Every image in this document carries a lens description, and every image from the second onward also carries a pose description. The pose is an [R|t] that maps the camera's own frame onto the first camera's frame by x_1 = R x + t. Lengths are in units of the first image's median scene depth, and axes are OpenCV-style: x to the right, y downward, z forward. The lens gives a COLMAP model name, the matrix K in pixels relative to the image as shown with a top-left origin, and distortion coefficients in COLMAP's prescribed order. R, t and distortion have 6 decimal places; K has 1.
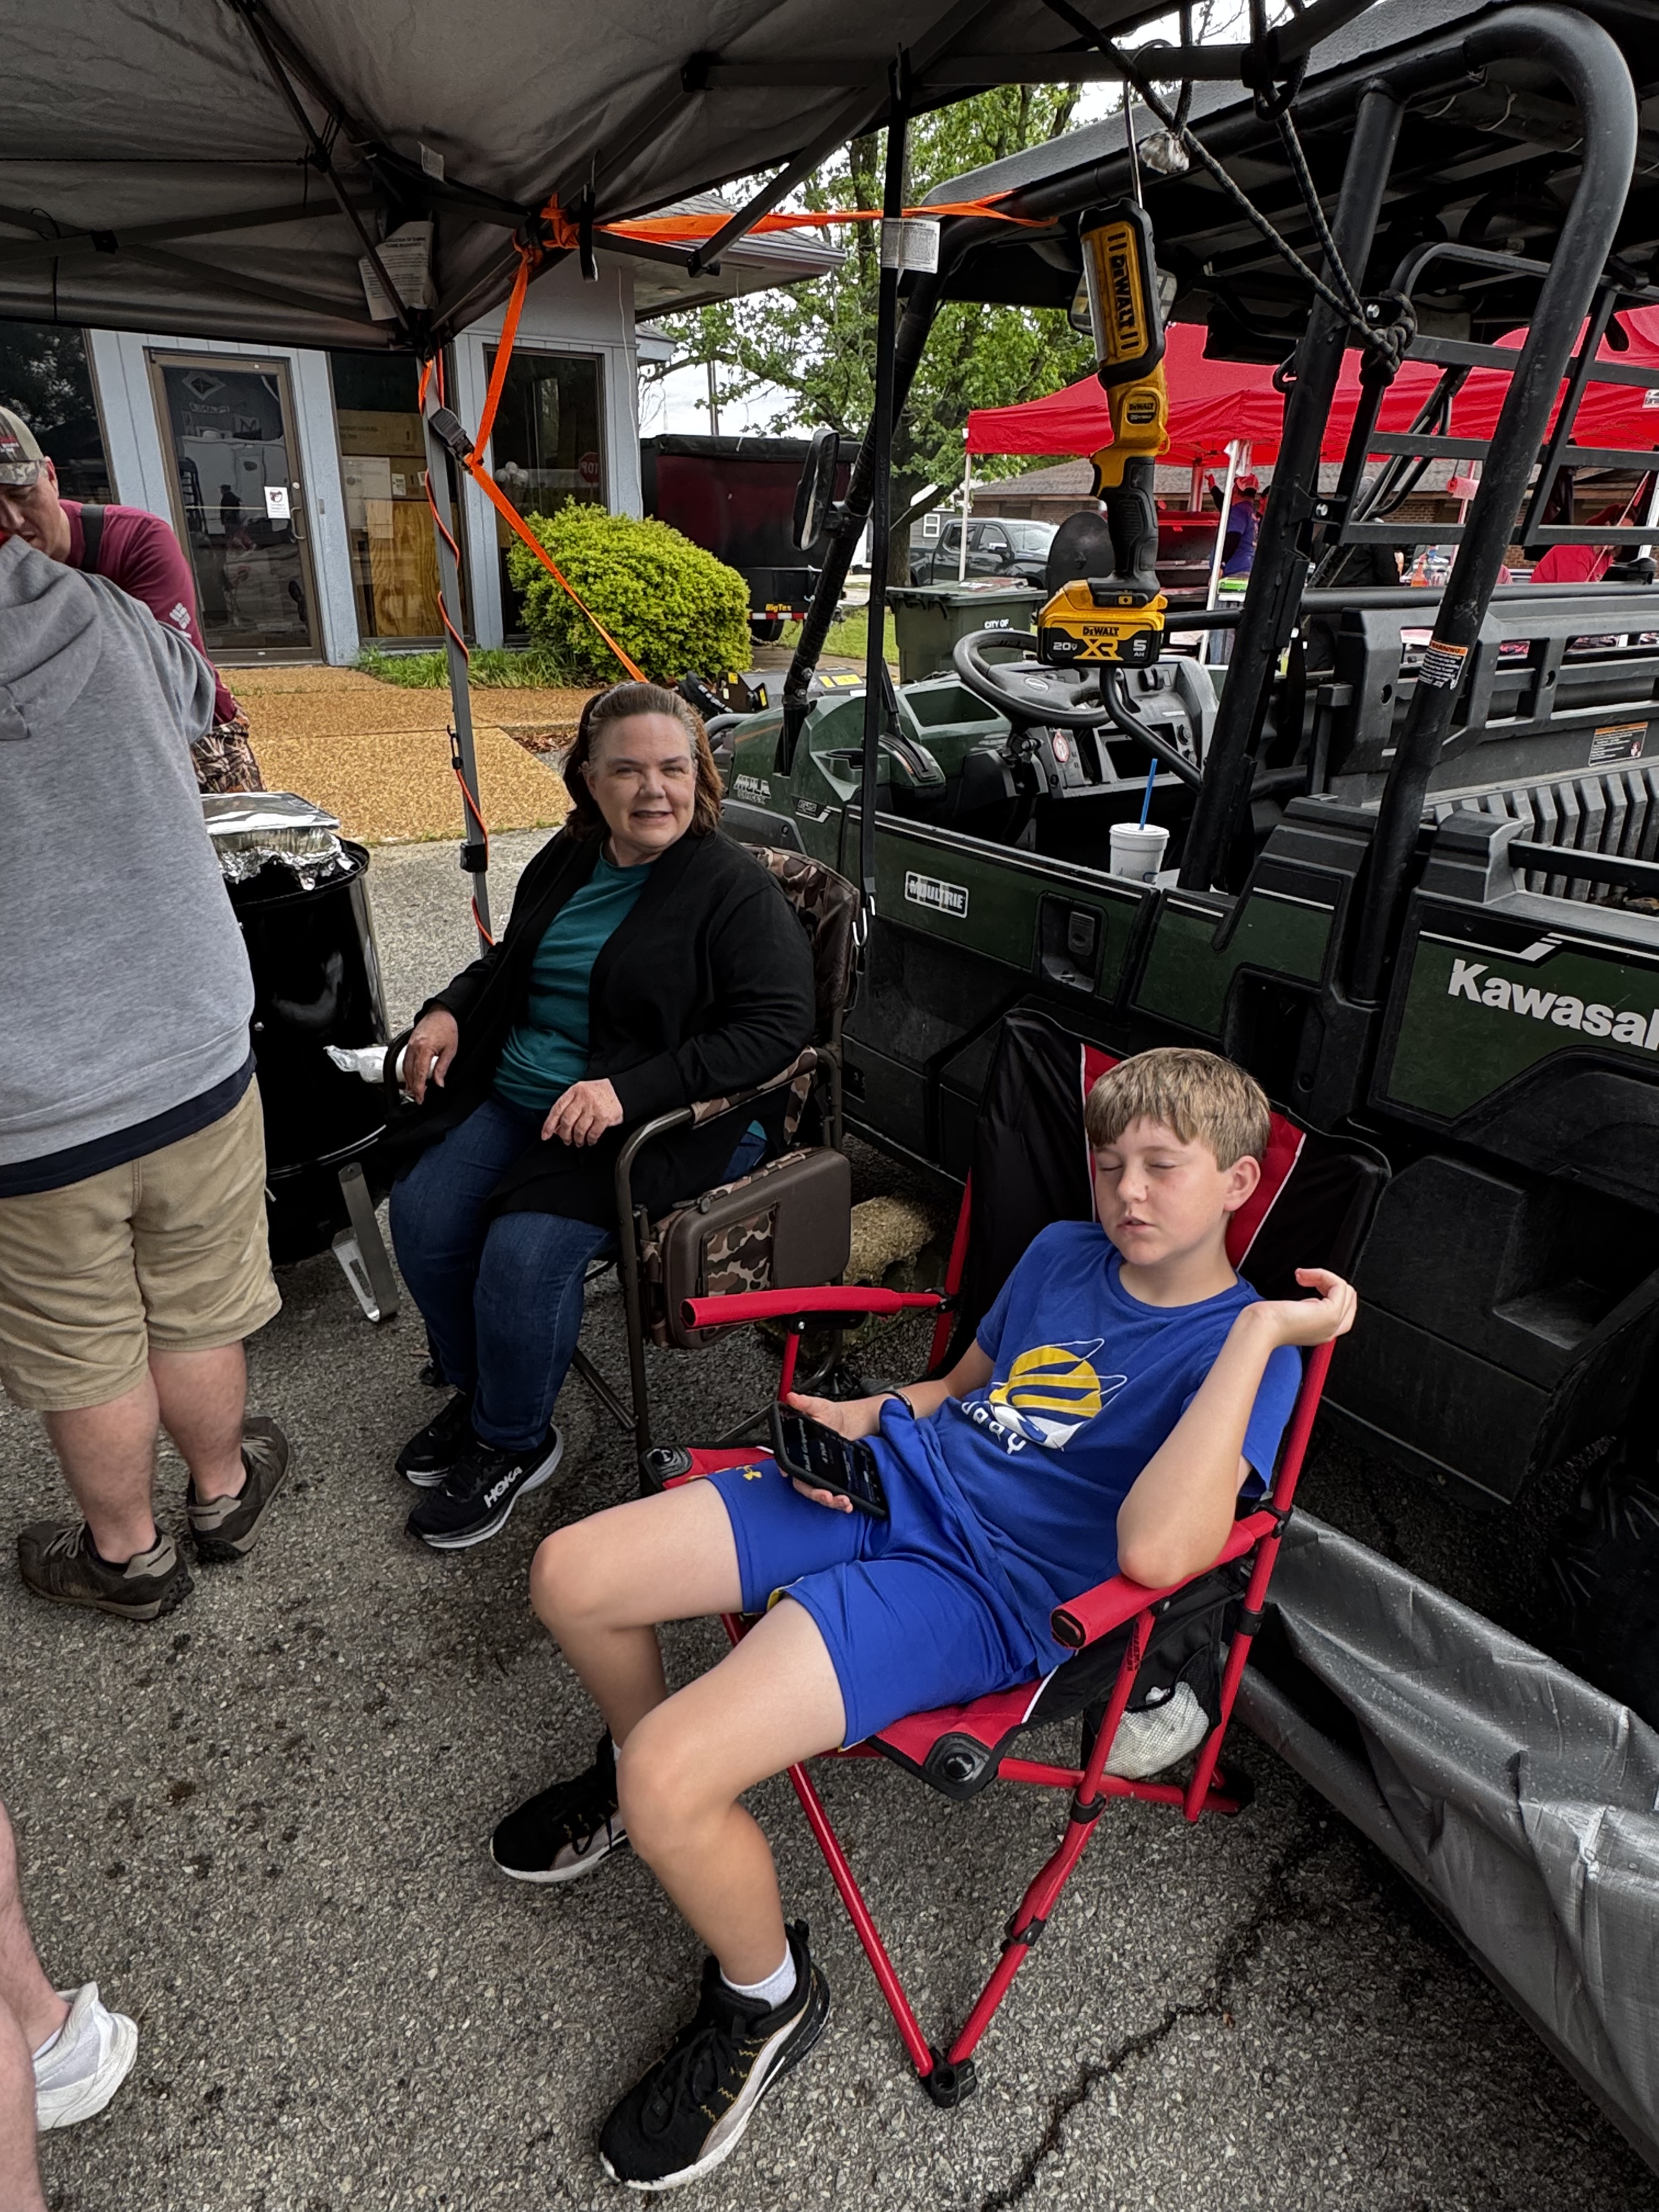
lens RADIAL K [[1295.1, 0, 824.9], [0, 1295.1, 1097.9], [0, 0, 1]] dist [-0.000421, 0.000387]
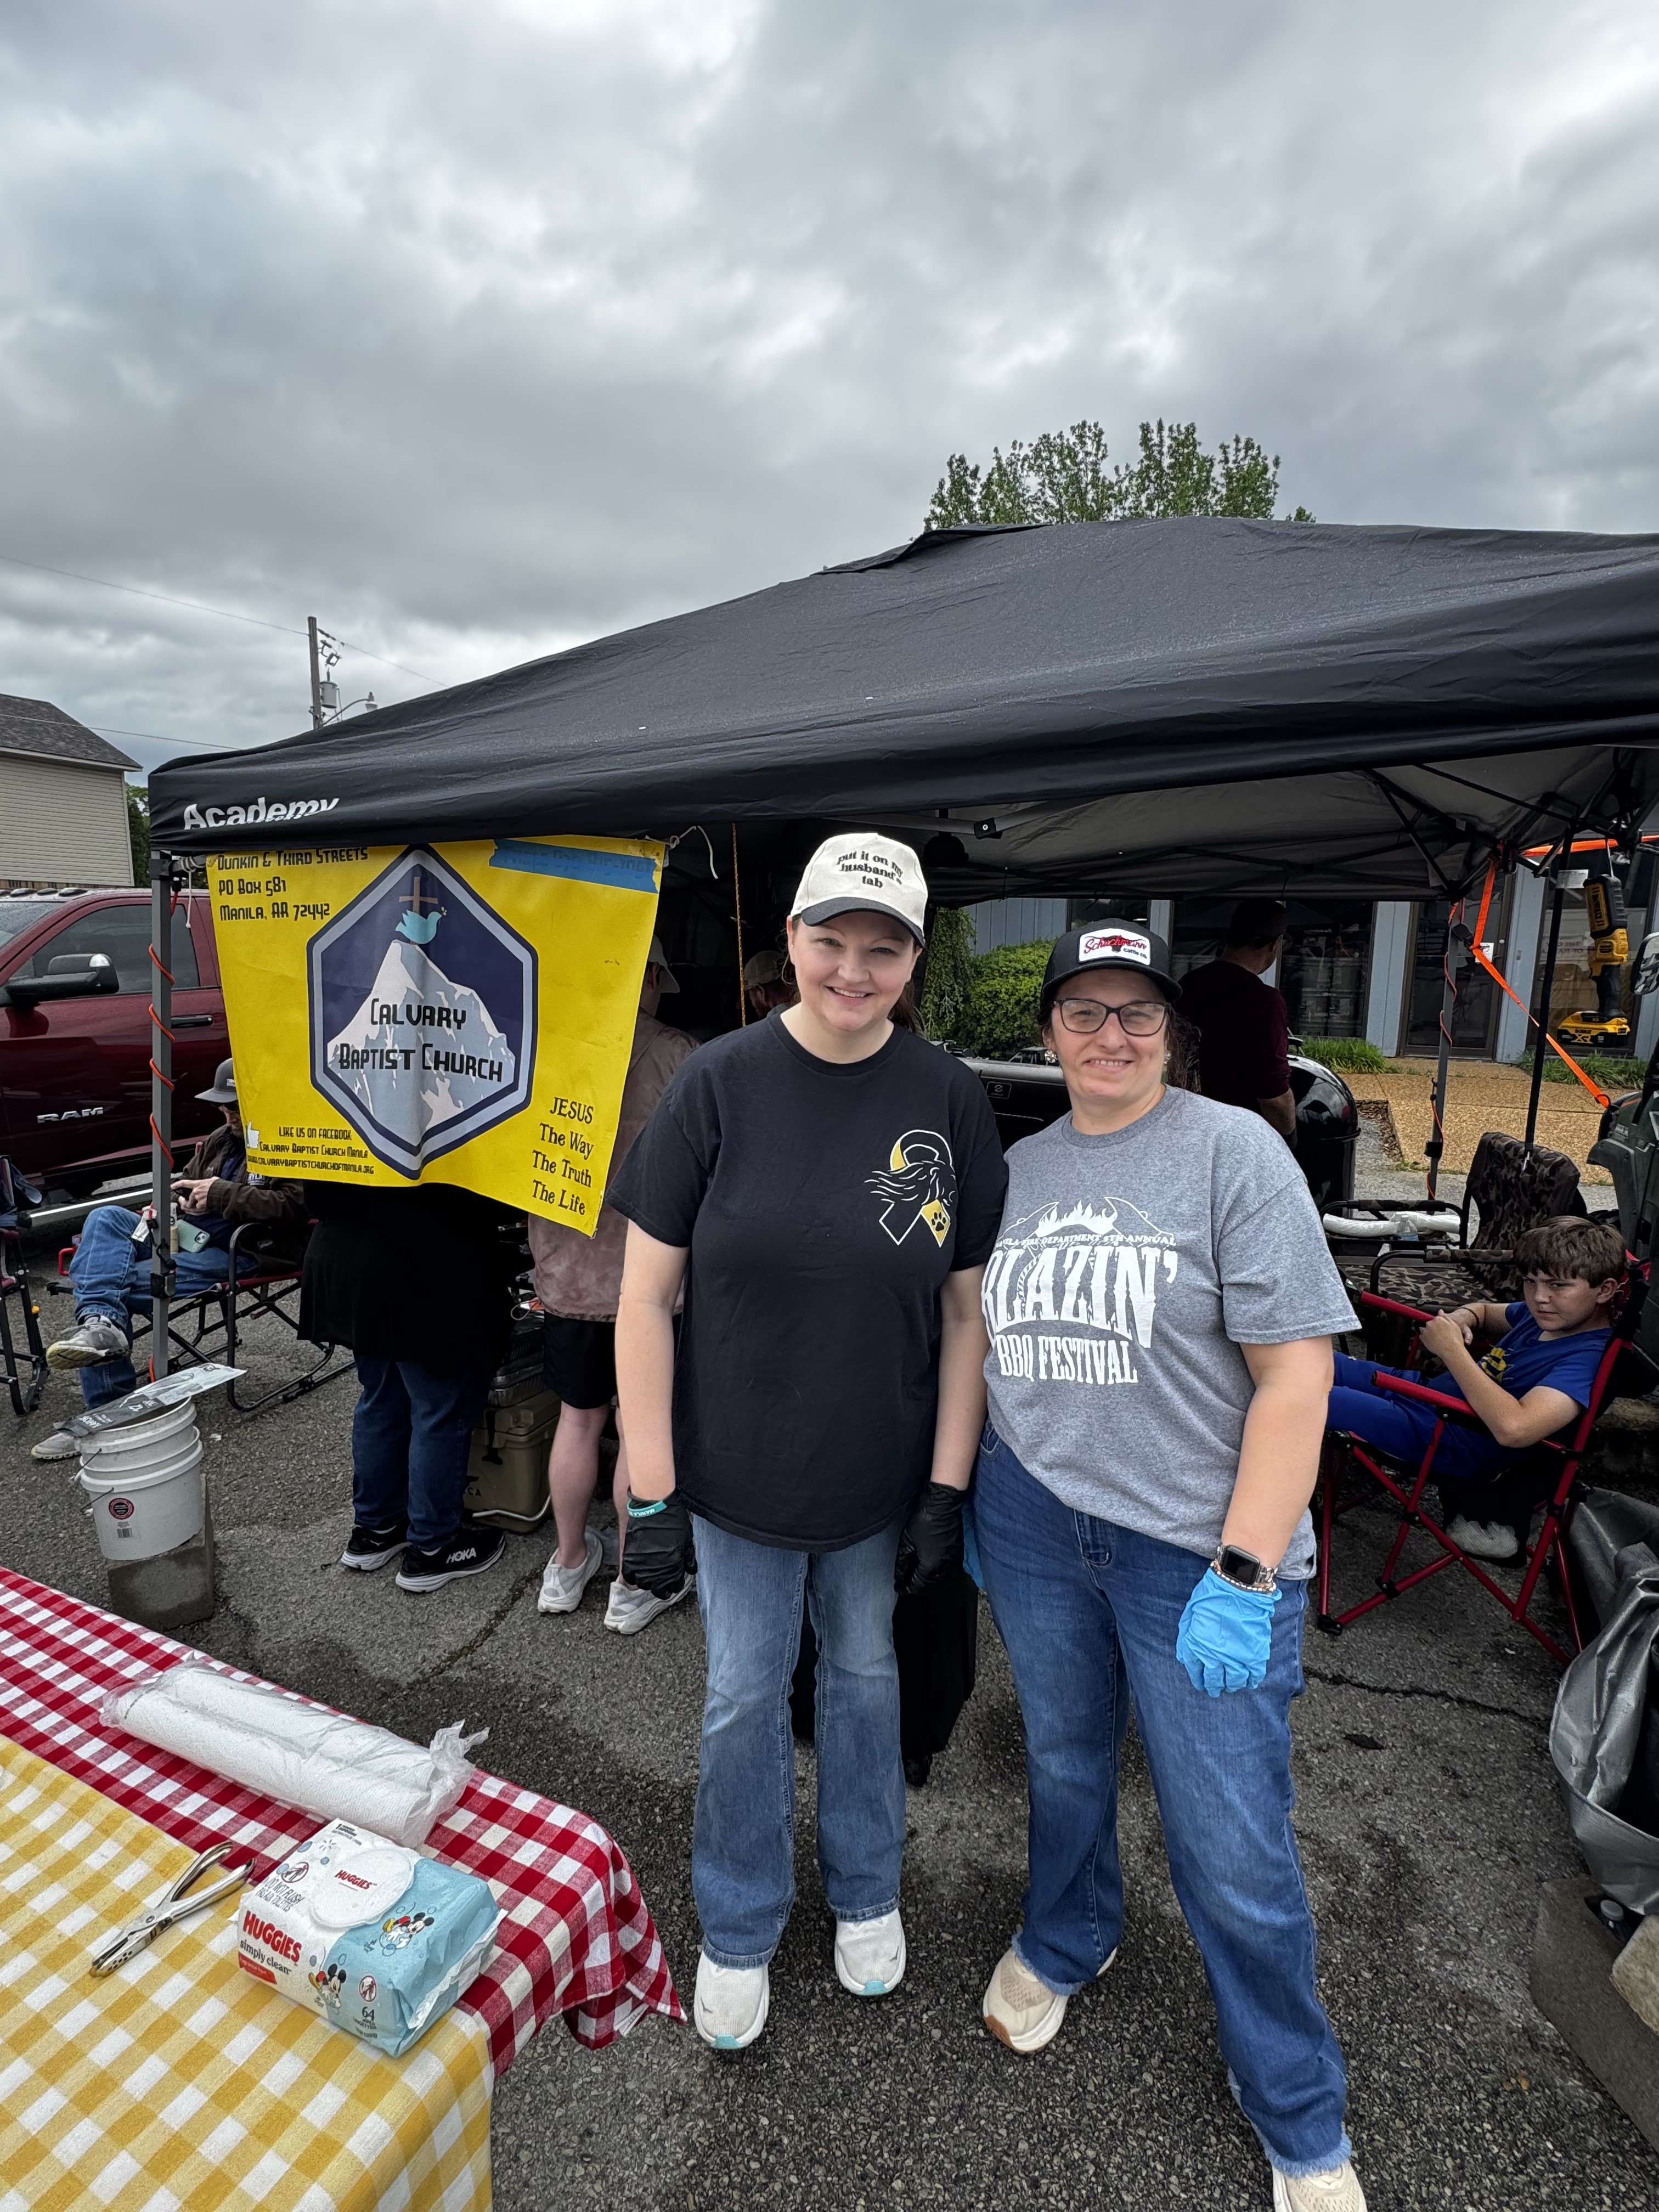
lens RADIAL K [[1020.1, 0, 831.5], [0, 1020.1, 1095.3], [0, 0, 1]] dist [0.002676, 0.000458]
pose [[0.557651, 0.109563, -0.822813, 0.508405], [-0.337187, 0.935683, -0.103932, 0.208890], [0.758505, 0.335400, 0.558727, -0.538958]]
